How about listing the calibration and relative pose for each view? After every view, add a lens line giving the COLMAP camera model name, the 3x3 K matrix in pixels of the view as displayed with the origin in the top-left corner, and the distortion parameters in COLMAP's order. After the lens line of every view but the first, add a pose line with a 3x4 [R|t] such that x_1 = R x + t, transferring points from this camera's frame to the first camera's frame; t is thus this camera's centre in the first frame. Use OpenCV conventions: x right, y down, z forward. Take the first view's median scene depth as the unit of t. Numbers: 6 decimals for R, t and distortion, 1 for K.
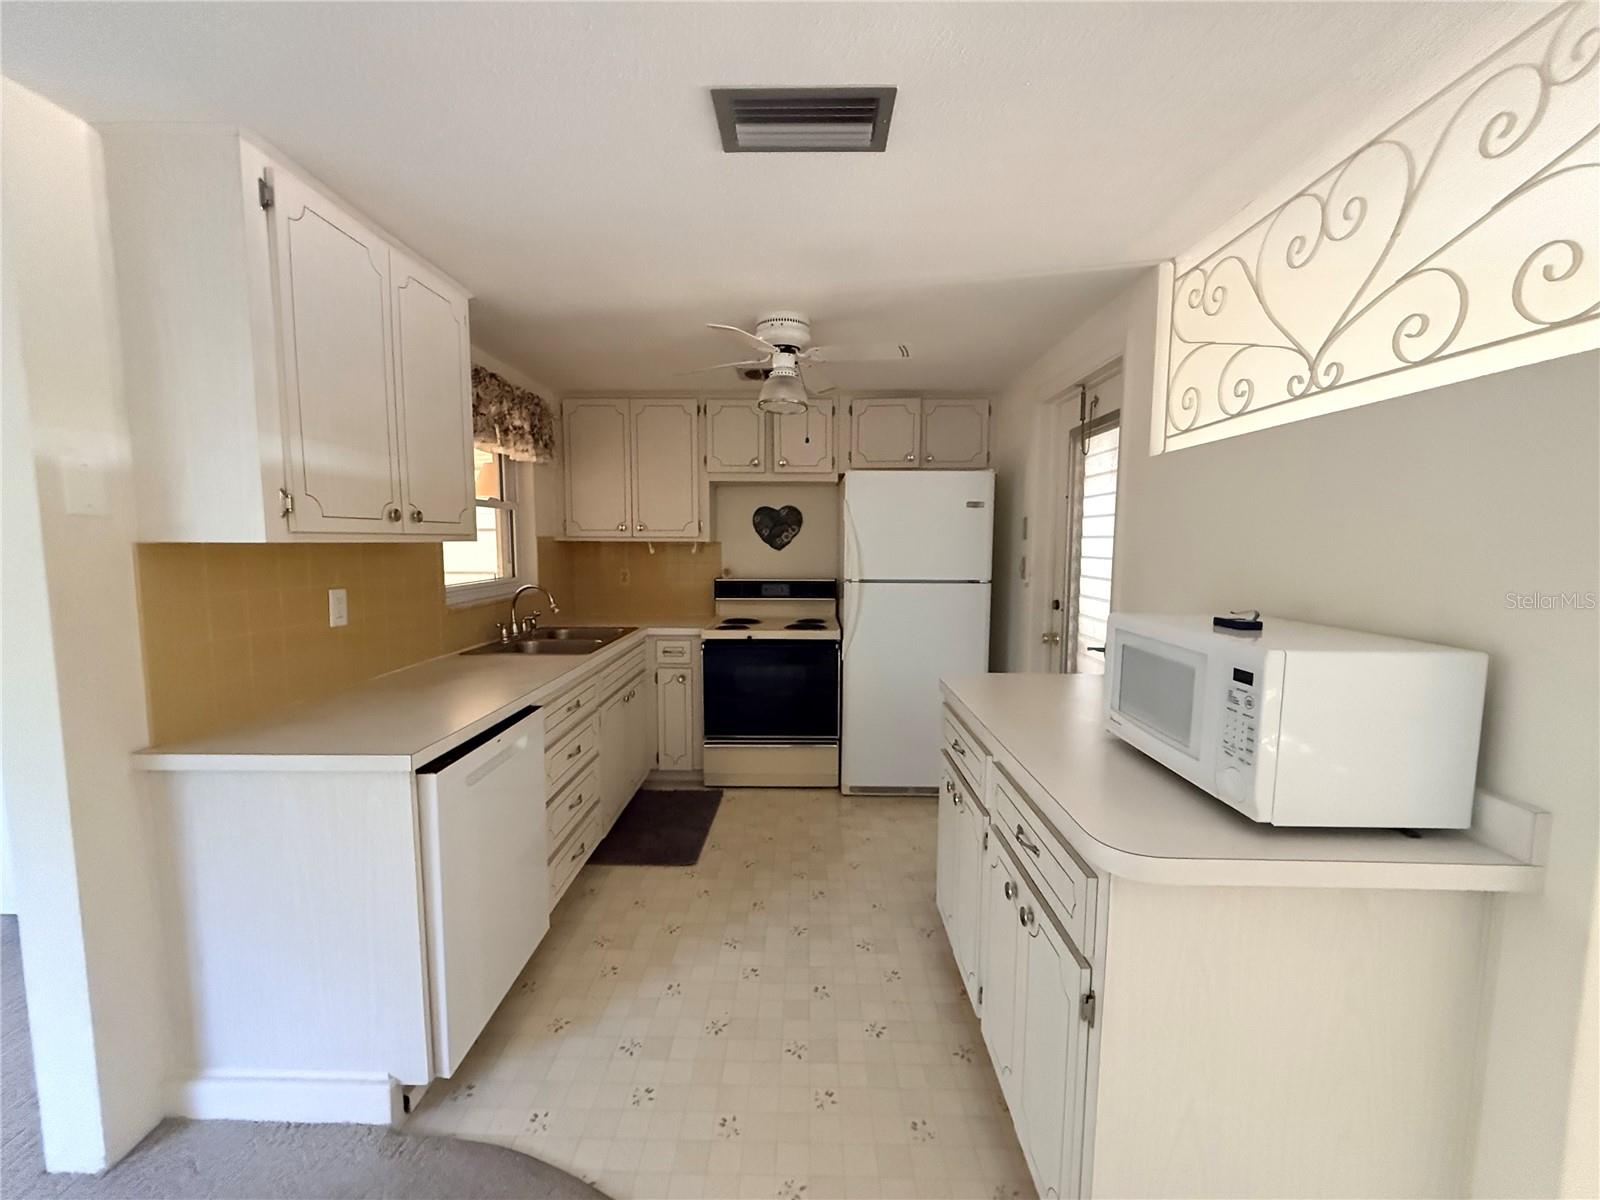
lens RADIAL K [[641.8, 0, 797.4], [0, 641.8, 596.3], [0, 0, 1]] dist [-0.001921, -0.000335]
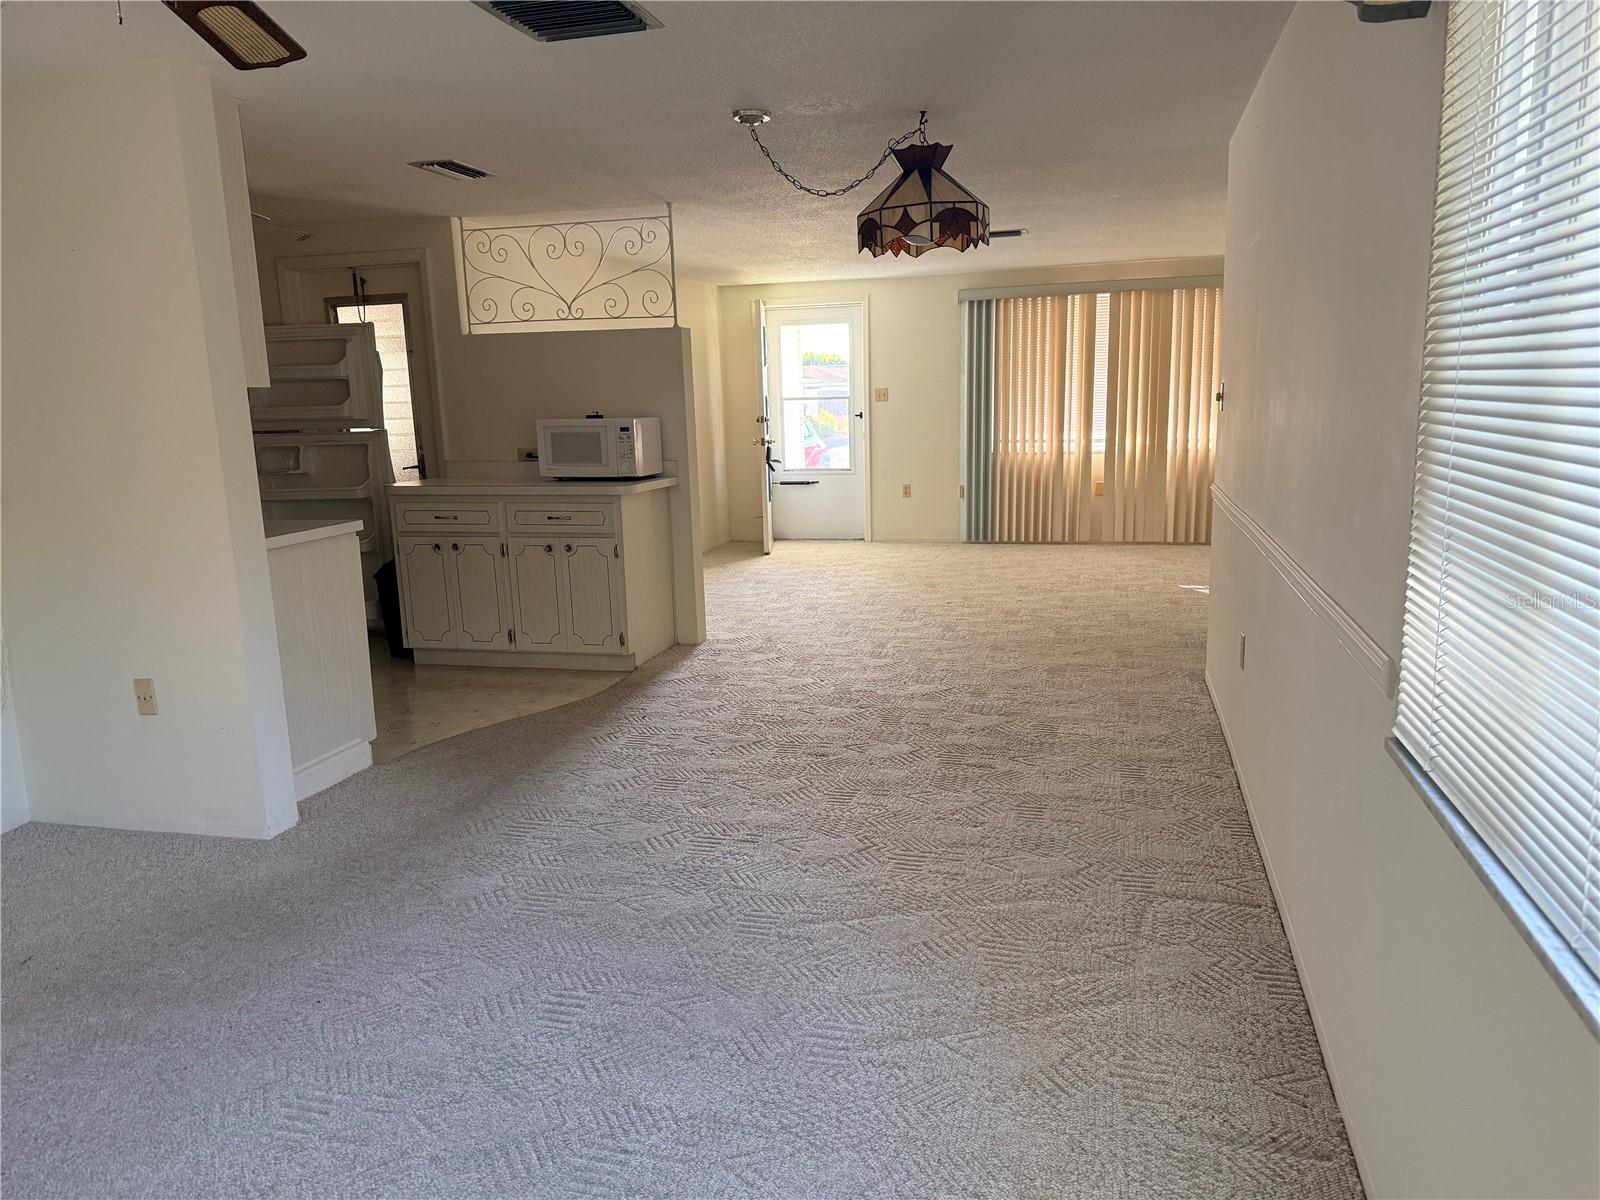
lens RADIAL K [[1138.4, 0, 794.9], [0, 1138.4, 607.3], [0, 0, 1]] dist [0.156731, -0.284558]
pose [[0.234818, -0.195470, 0.952183, -2.937443], [0.115078, 0.978274, 0.172447, 0.072732], [-0.965203, 0.069082, 0.252210, -0.708583]]
